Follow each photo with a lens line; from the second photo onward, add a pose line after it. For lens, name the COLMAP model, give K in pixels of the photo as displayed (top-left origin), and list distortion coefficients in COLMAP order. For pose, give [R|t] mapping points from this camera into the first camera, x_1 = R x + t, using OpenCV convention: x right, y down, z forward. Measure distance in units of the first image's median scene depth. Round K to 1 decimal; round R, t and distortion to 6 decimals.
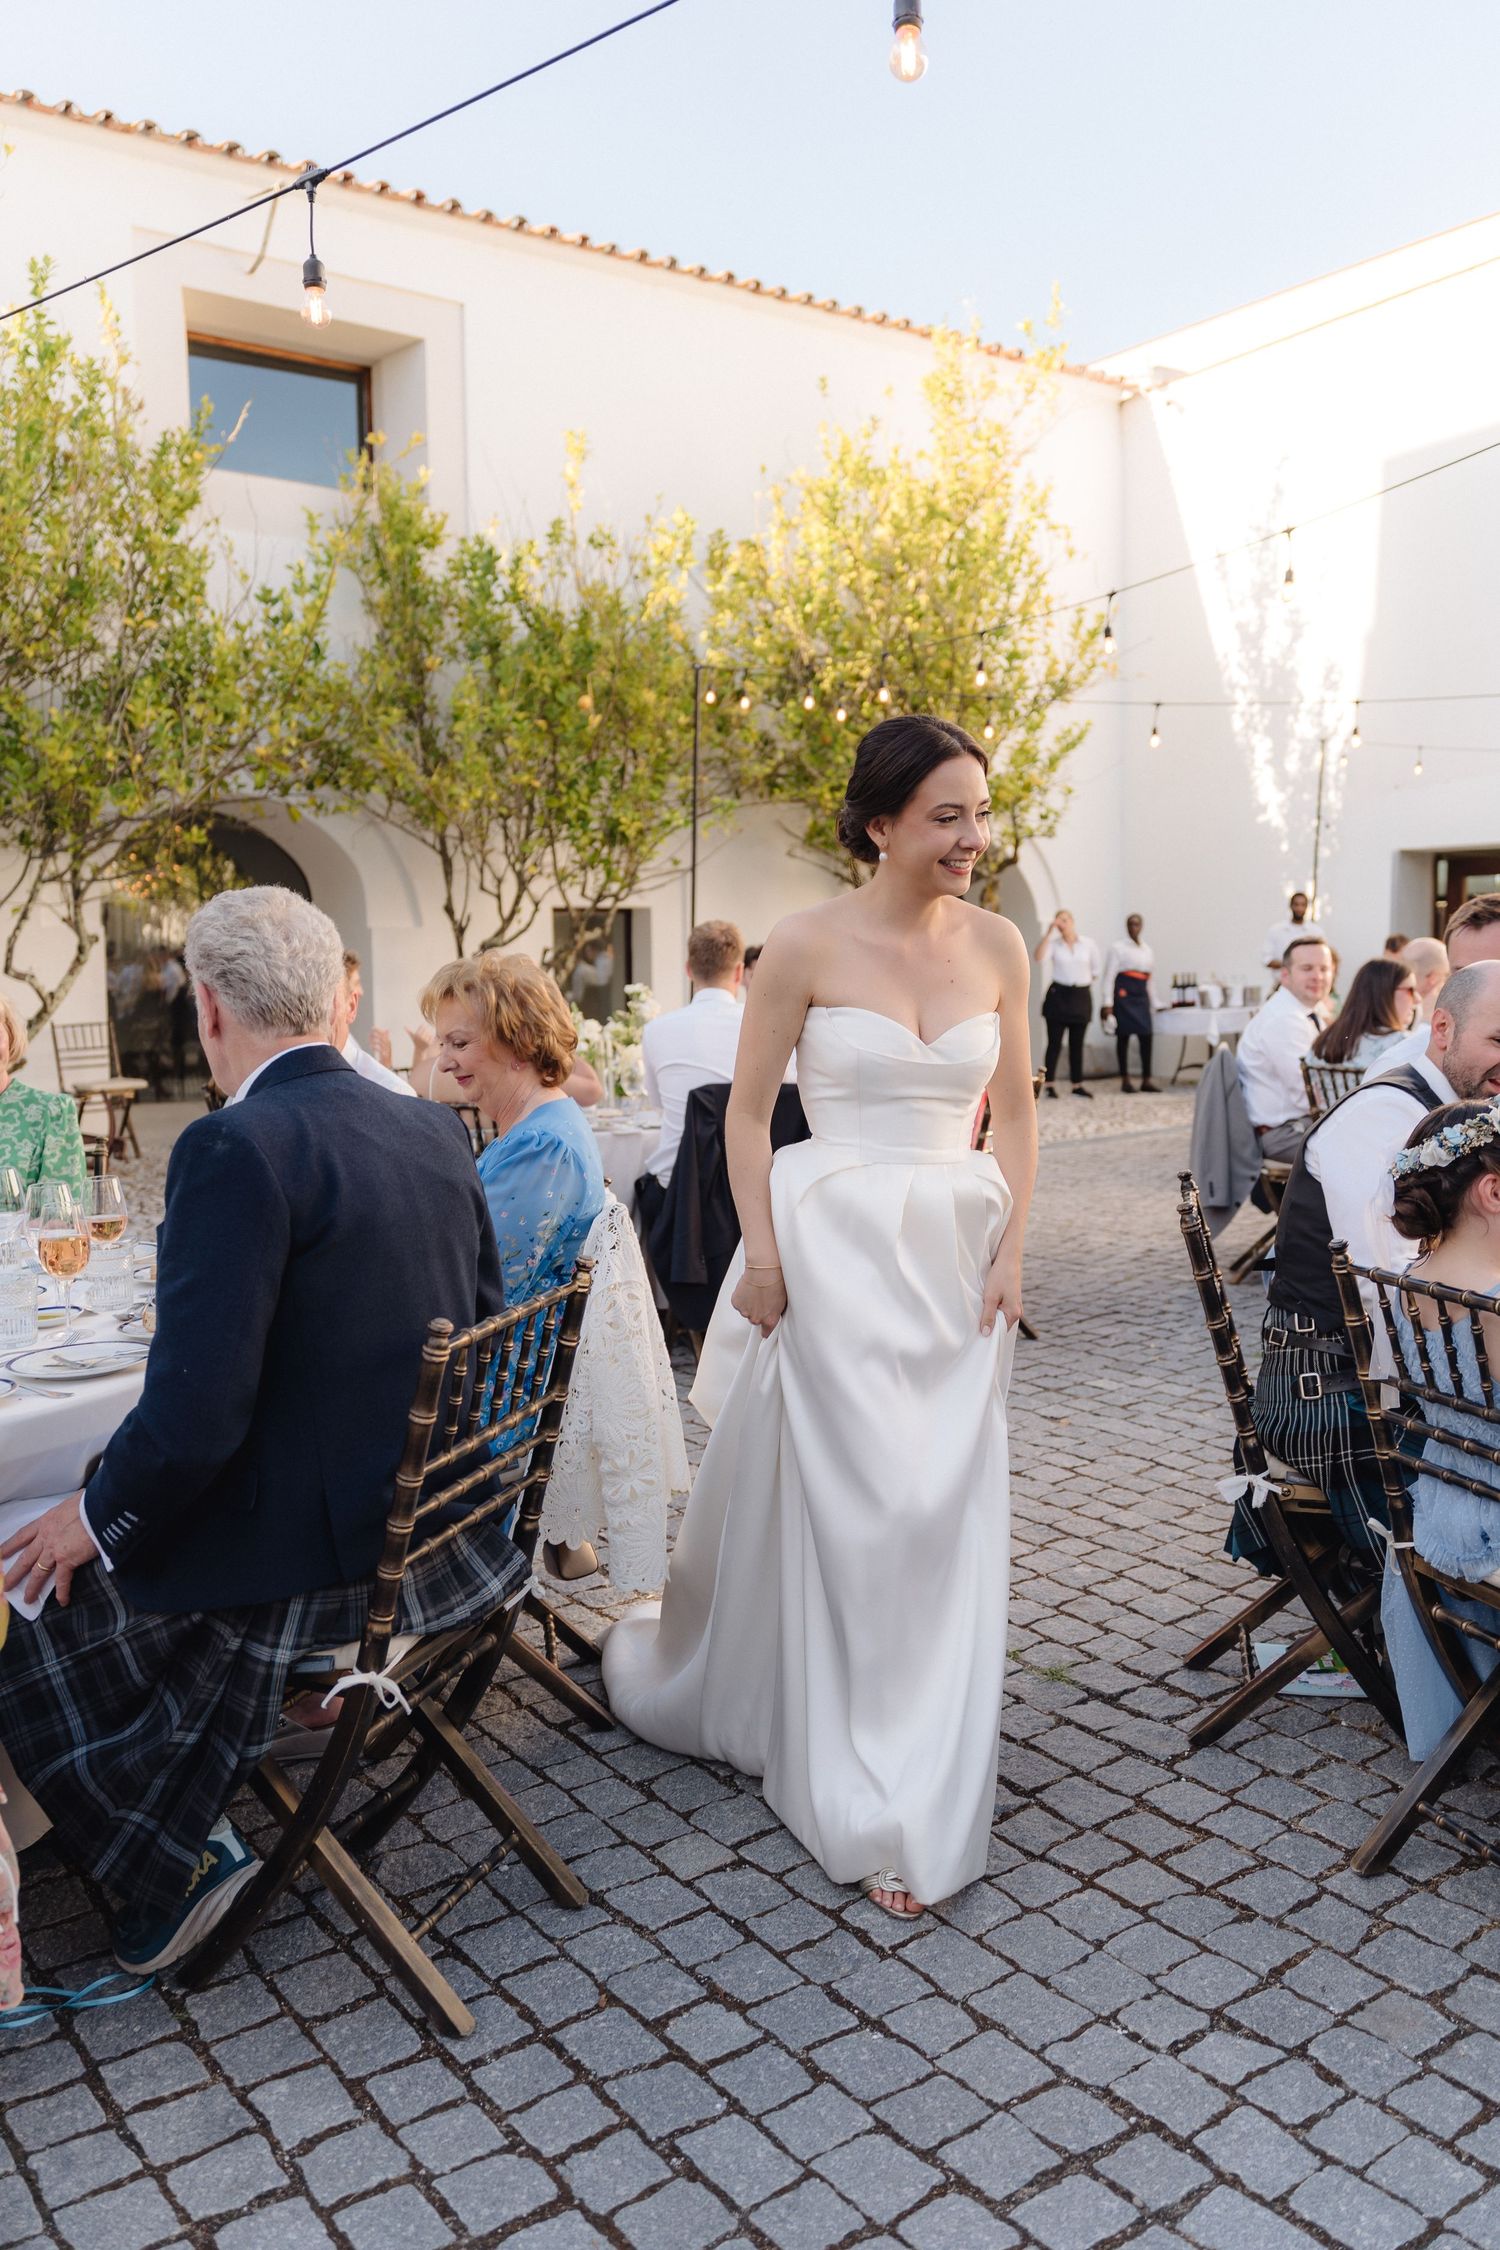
lens RADIAL K [[1859.5, 0, 749.4], [0, 1859.5, 1127.0], [0, 0, 1]] dist [-0.001876, -0.020156]
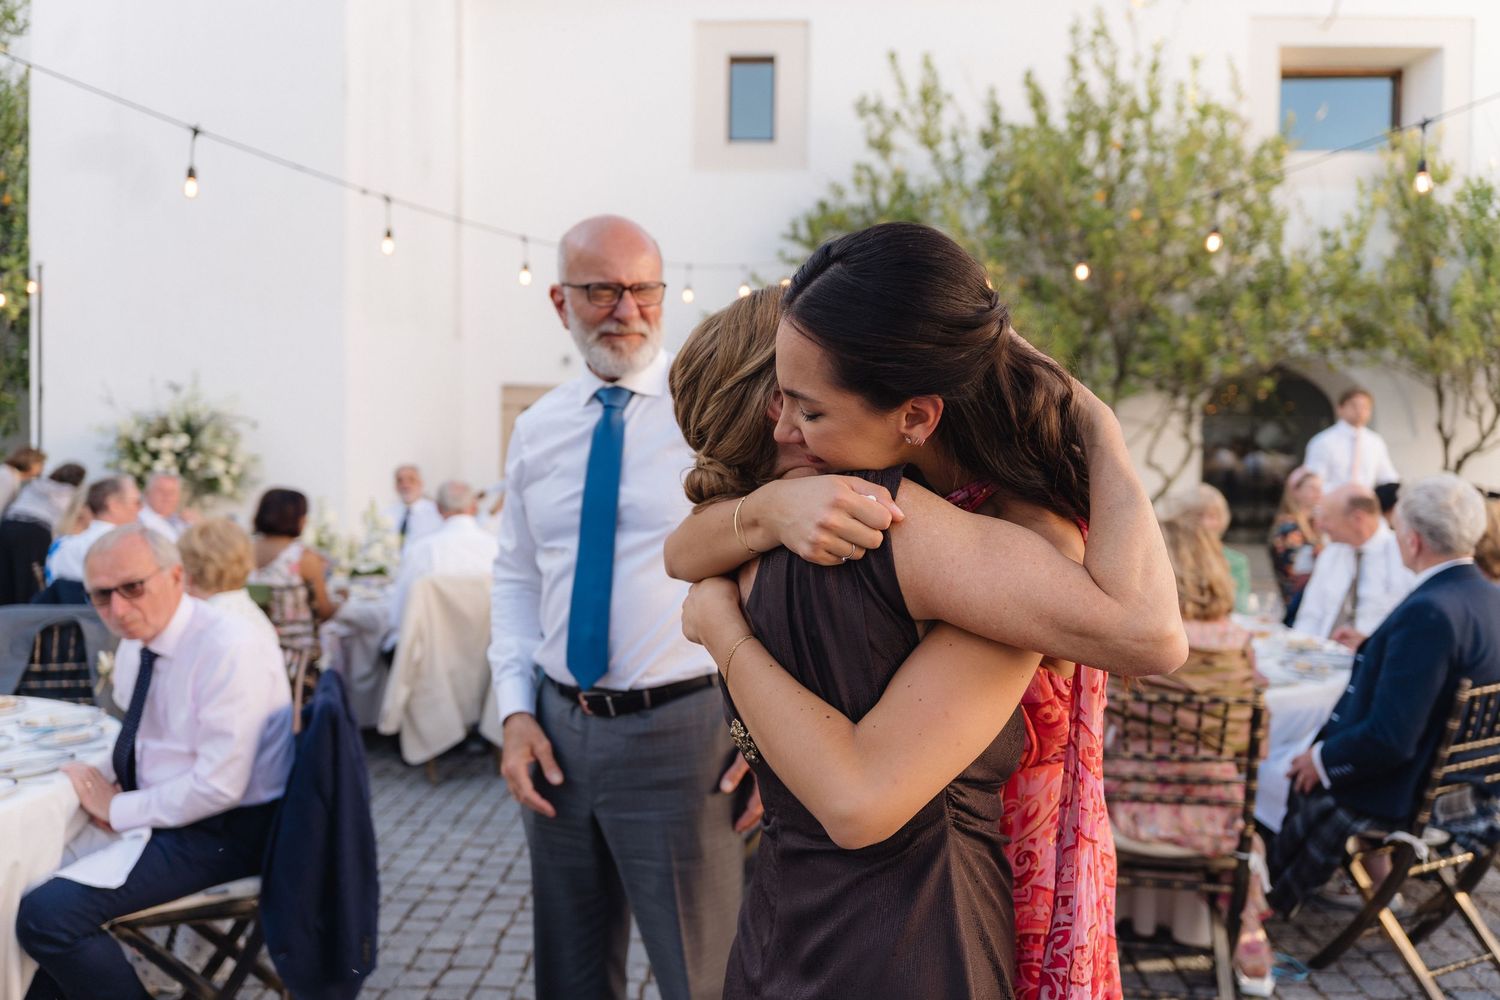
lens RADIAL K [[1239.7, 0, 747.1], [0, 1239.7, 501.8], [0, 0, 1]] dist [-0.001876, -0.020156]
pose [[0.788638, 0.046327, -0.613110, 0.007199], [-0.072998, 0.997160, -0.018550, -0.002492], [0.610509, 0.059385, 0.789780, -0.103298]]
